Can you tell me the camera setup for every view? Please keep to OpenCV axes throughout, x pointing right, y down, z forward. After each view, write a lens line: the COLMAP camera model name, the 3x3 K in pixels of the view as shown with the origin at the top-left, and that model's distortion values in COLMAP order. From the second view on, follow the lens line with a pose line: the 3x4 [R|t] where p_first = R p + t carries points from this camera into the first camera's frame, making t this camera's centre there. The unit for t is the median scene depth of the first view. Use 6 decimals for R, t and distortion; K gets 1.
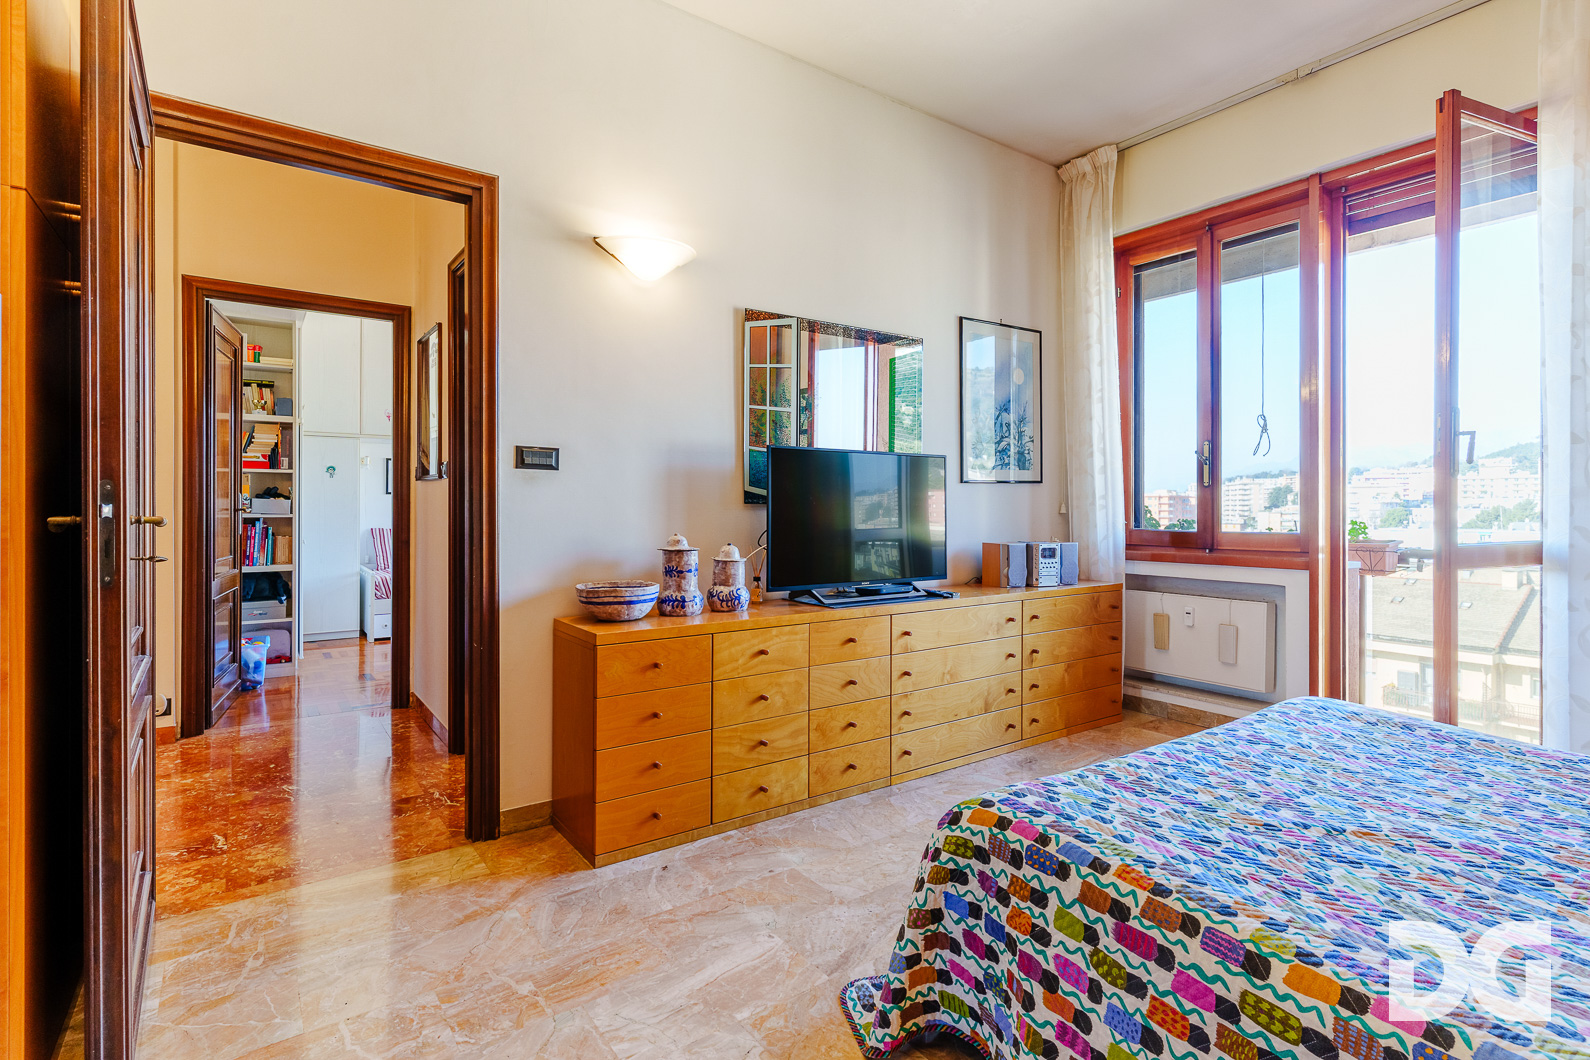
lens RADIAL K [[784.8, 0, 791.3], [0, 784.8, 509.8], [0, 0, 1]] dist [0.000173, 0.000257]
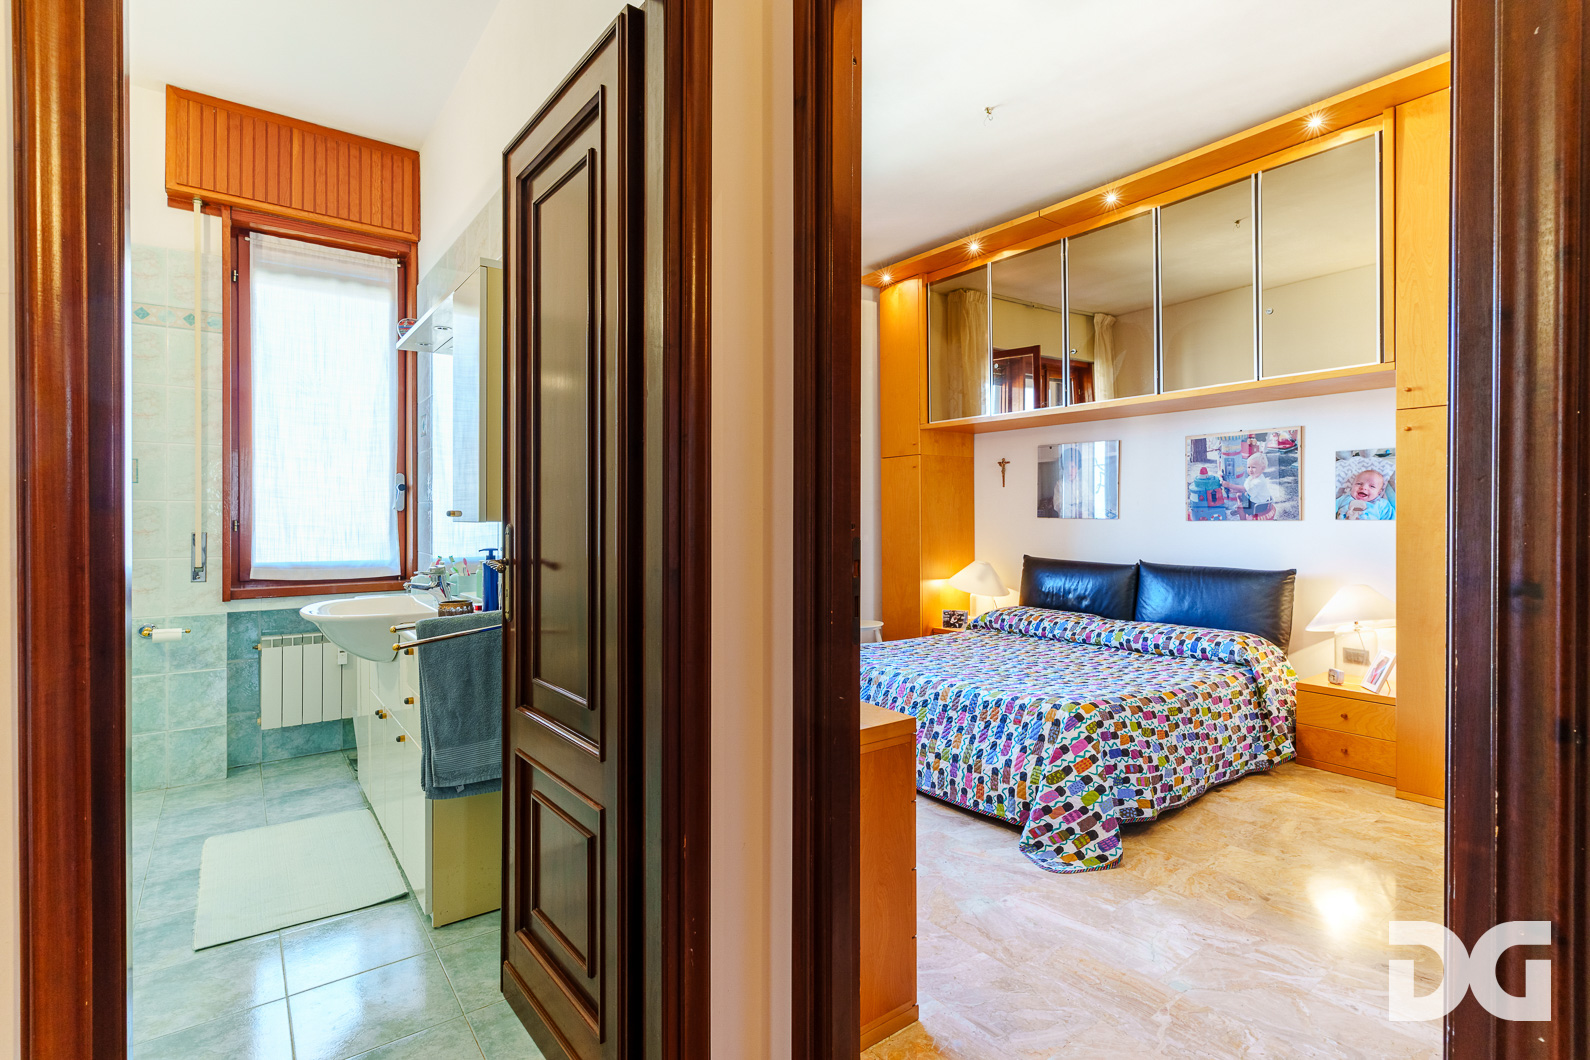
lens RADIAL K [[754.0, 0, 839.6], [0, 754.0, 520.8], [0, 0, 1]] dist [0.002413, 0.000546]
pose [[-0.062347, -0.005556, 0.998039, -1.045562], [0.002794, 0.999980, 0.005741, -0.042019], [-0.998051, 0.003146, -0.062330, 1.190850]]
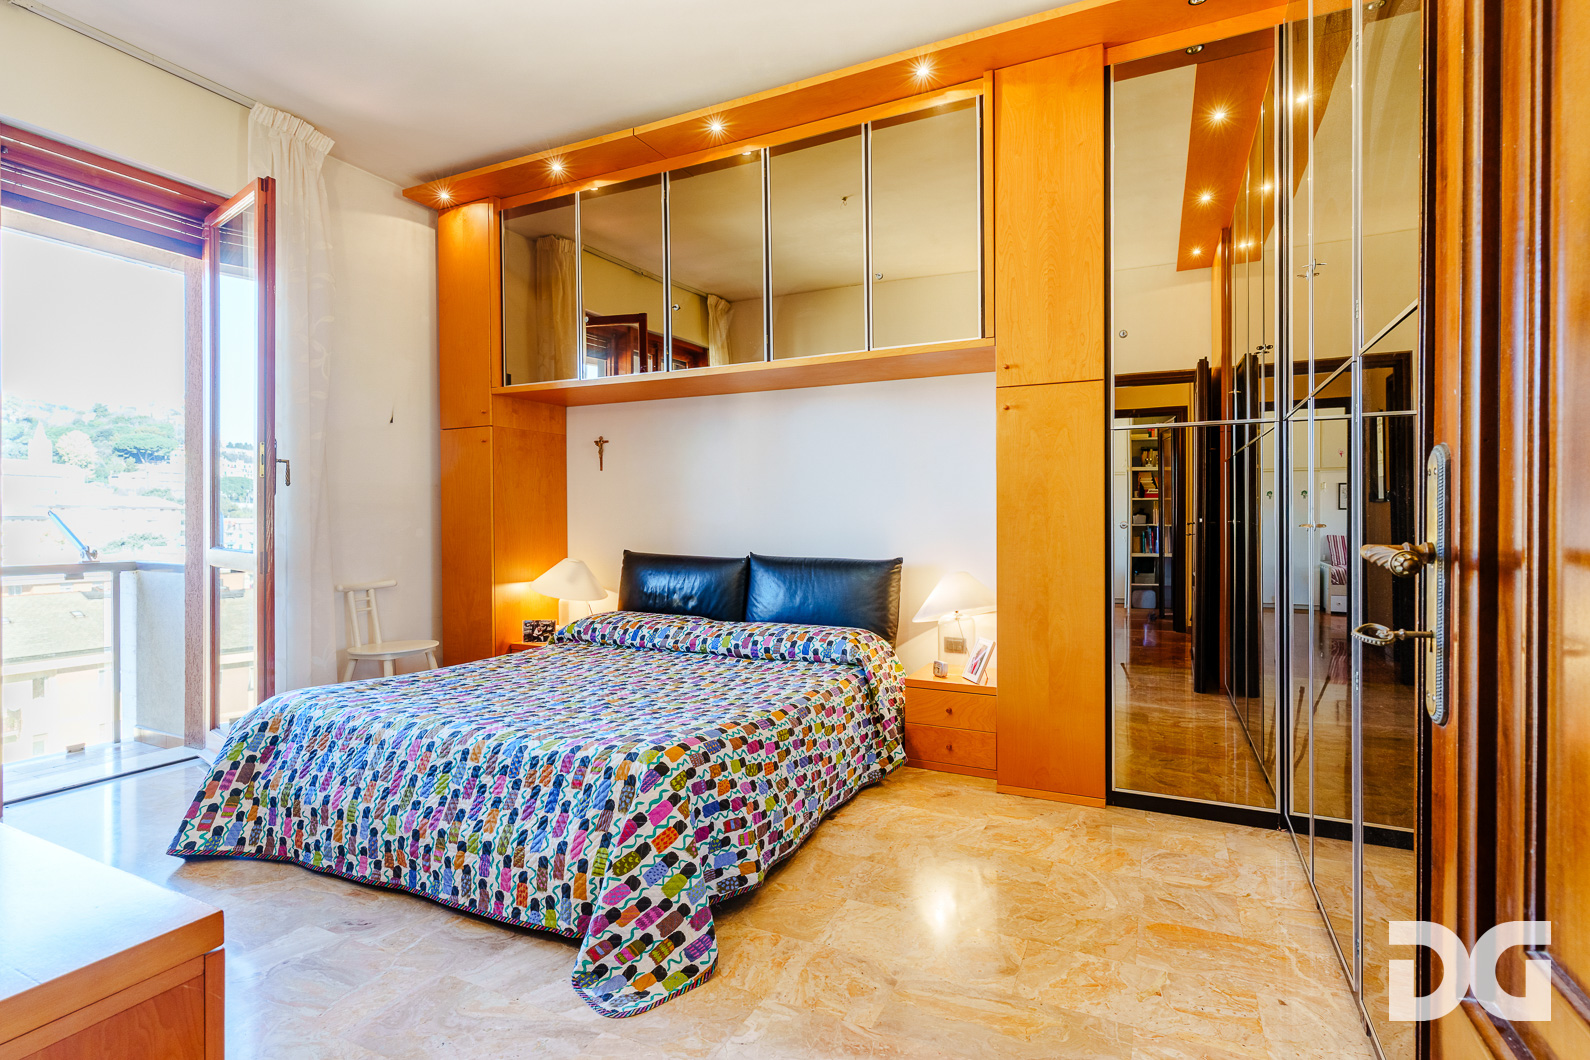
lens RADIAL K [[740.6, 0, 805.9], [0, 740.6, 520.6], [0, 0, 1]] dist [0.005383, 0.000257]
pose [[-0.483099, -0.002667, 0.875562, -0.680161], [0.003247, 0.999983, 0.004838, -0.006248], [-0.875560, 0.005180, -0.483082, 0.994082]]
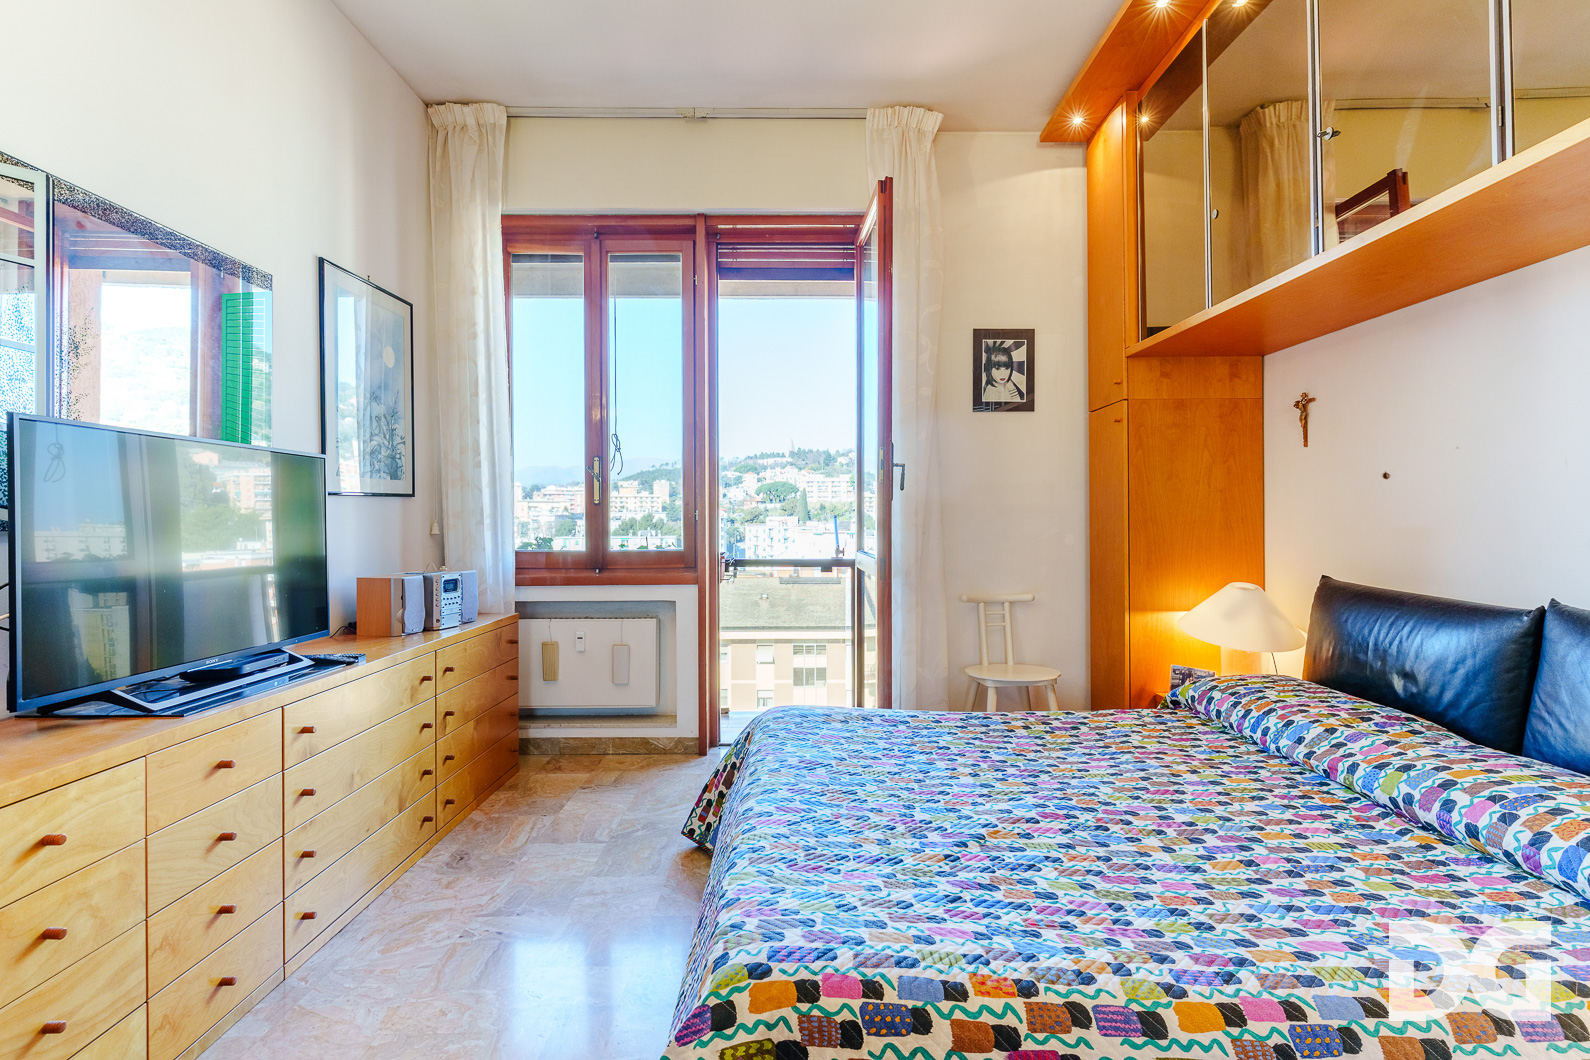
lens RADIAL K [[789.5, 0, 837.3], [0, 789.5, 527.0], [0, 0, 1]] dist [0.000451, 0.000396]
pose [[0.558500, -0.011576, 0.829424, -0.204135], [0.007596, 0.999932, 0.008841, -0.015140], [-0.829470, 0.001362, 0.558550, 0.400569]]
